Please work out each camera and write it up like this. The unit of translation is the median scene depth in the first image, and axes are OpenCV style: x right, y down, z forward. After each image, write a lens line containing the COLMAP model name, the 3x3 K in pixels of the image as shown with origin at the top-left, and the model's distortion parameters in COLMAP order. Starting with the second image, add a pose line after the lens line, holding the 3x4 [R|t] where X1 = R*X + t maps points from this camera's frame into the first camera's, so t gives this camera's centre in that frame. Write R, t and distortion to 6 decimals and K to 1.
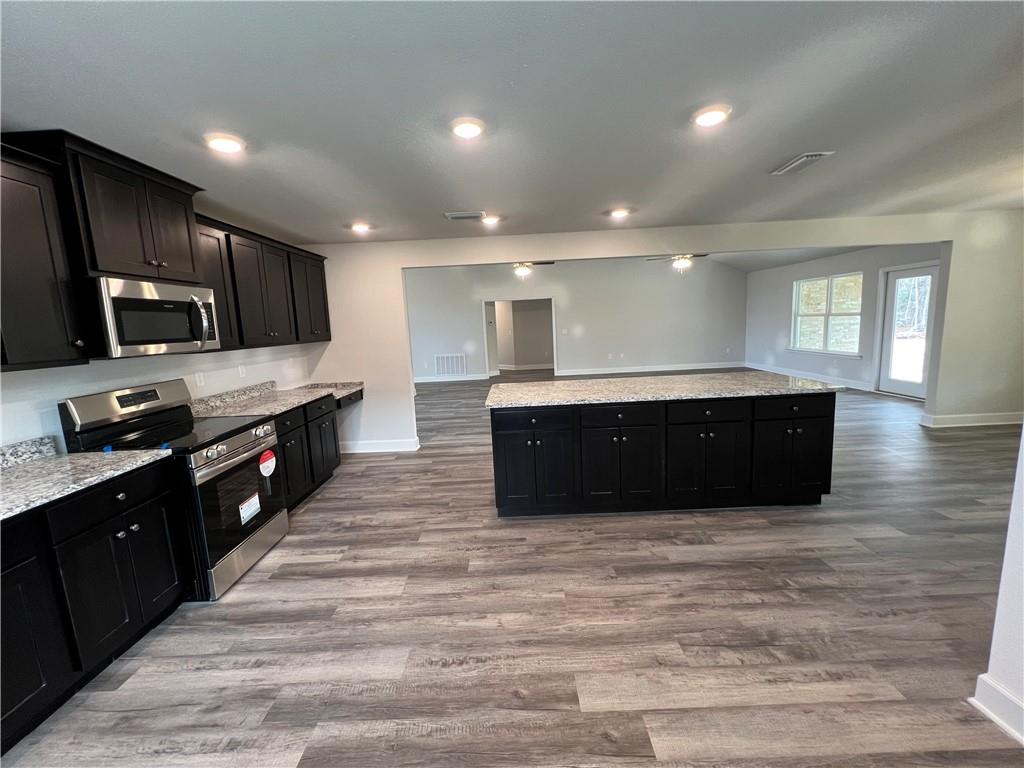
lens RADIAL K [[408.5, 0, 510.2], [0, 408.5, 382.1], [0, 0, 1]] dist [-0.001018, -0.000382]
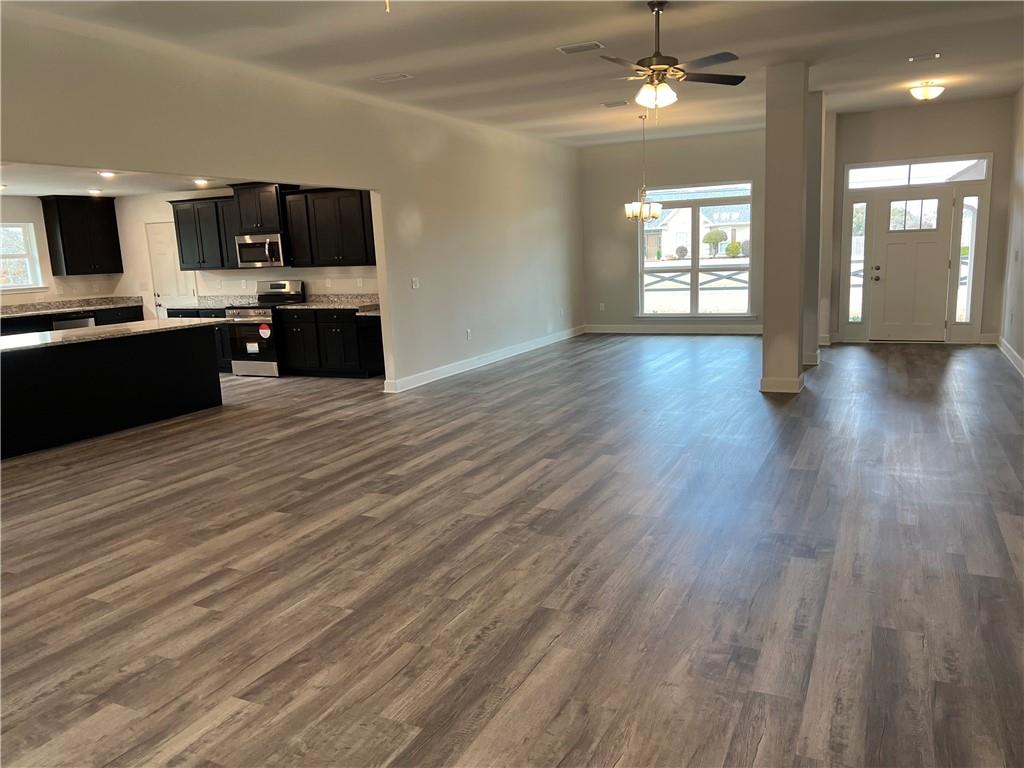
lens RADIAL K [[765.8, 0, 519.1], [0, 765.8, 390.7], [0, 0, 1]] dist [0.064645, -0.087054]
pose [[-0.423524, 0.229699, -0.876279, 2.221545], [-0.067502, 0.956627, 0.283386, -0.664073], [0.903366, 0.179172, -0.389650, 3.770592]]
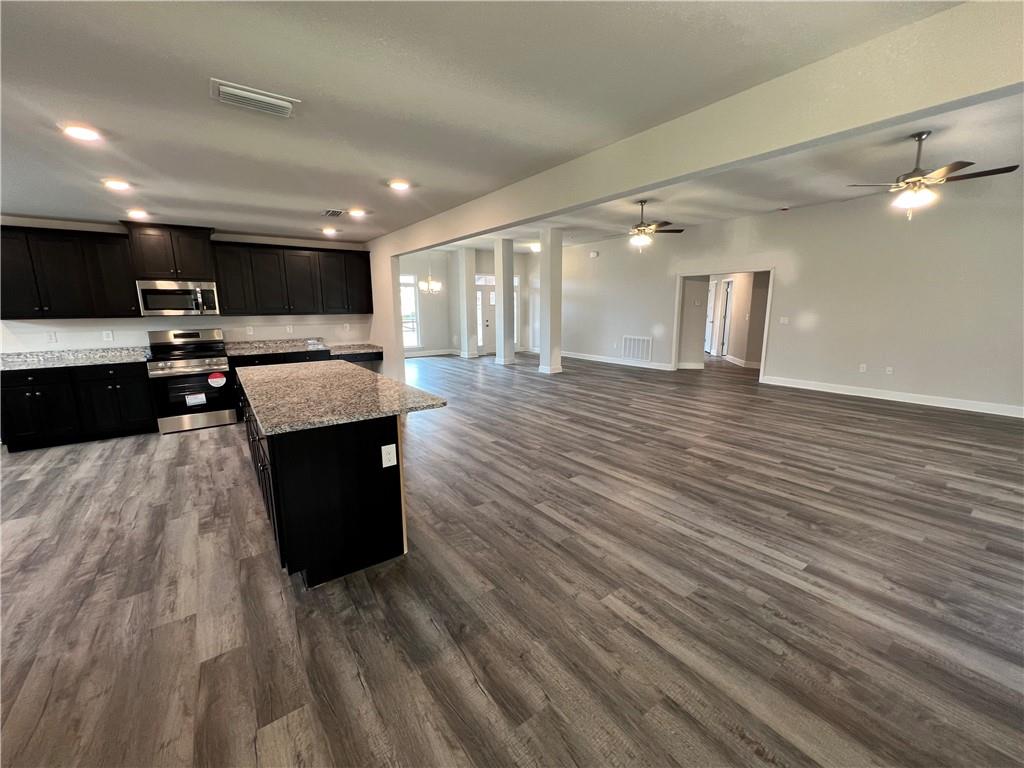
lens RADIAL K [[408.5, 0, 510.2], [0, 408.5, 382.1], [0, 0, 1]] dist [-0.001018, -0.000382]
pose [[0.598927, 0.189924, -0.777956, 1.741265], [-0.135320, 0.981502, 0.135437, -0.231231], [0.789288, 0.024156, 0.613548, 1.005158]]
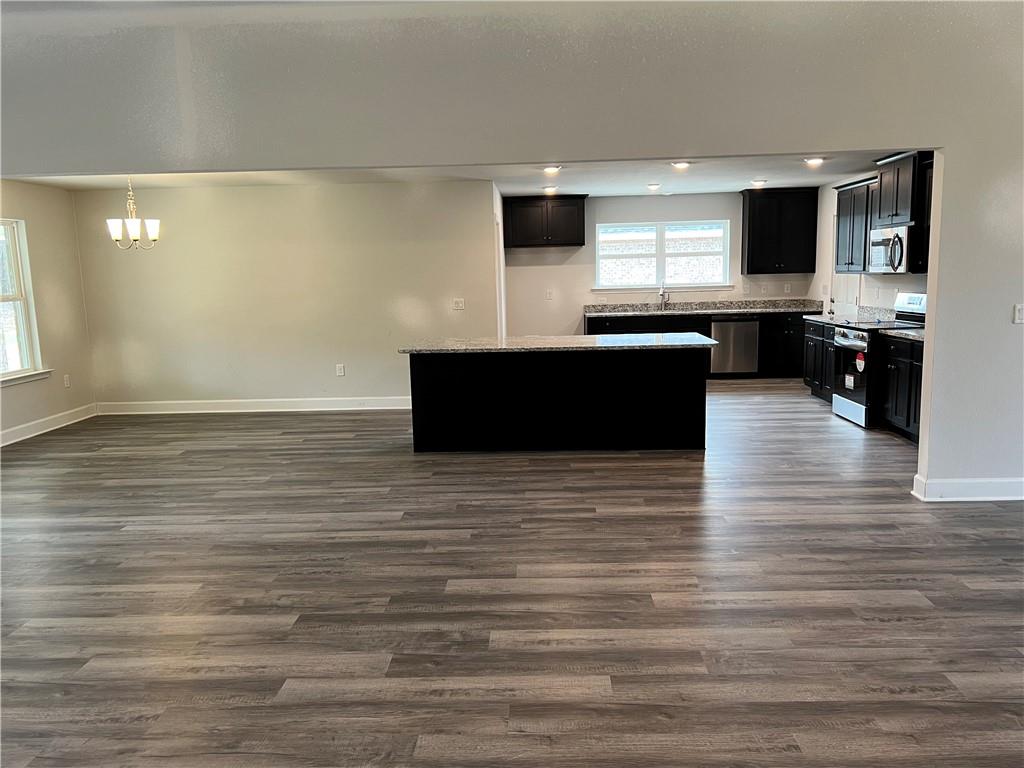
lens RADIAL K [[765.8, 0, 519.1], [0, 765.8, 390.7], [0, 0, 1]] dist [0.064645, -0.087054]
pose [[-0.997138, 0.068432, 0.032129, 0.475740], [0.074849, 0.953365, 0.292391, -0.577192], [-0.010622, 0.293959, -0.955759, 3.764514]]
